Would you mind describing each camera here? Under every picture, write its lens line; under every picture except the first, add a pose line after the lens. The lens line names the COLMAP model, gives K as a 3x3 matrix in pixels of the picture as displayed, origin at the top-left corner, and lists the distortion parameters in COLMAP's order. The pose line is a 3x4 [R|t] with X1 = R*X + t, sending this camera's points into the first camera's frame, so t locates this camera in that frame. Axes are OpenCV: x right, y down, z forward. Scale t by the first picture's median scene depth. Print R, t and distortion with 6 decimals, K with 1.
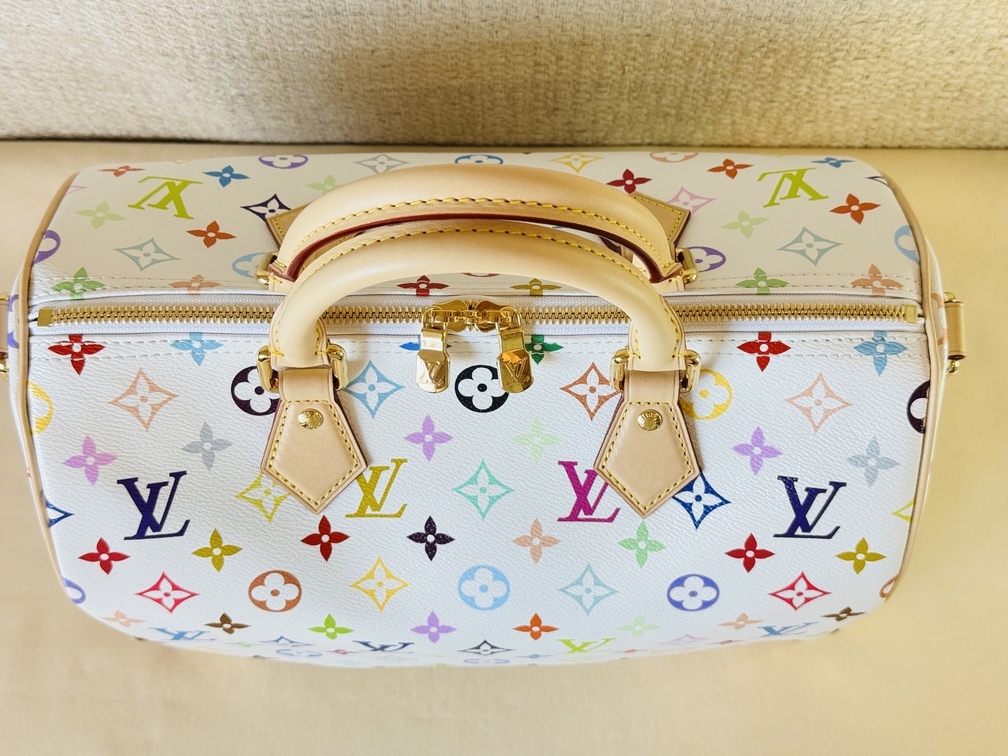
lens RADIAL K [[1418.8, 0, 504.0], [0, 1418.8, 378.0], [0, 0, 1]] dist [0.196336, -0.592009]
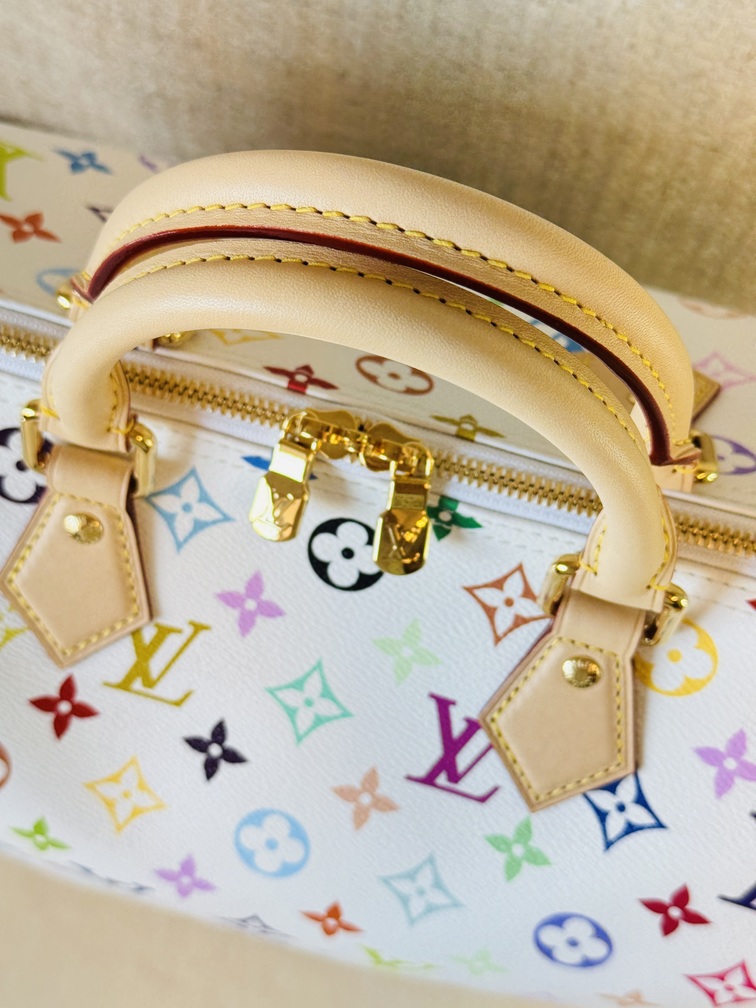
lens RADIAL K [[1418.8, 0, 375.9], [0, 1418.8, 505.7], [0, 0, 1]] dist [0.196336, -0.592009]
pose [[0.961761, 0.271074, -0.039173, 0.017093], [-0.272275, 0.961770, -0.029414, 0.001395], [0.029702, 0.038955, 0.998799, 0.342811]]
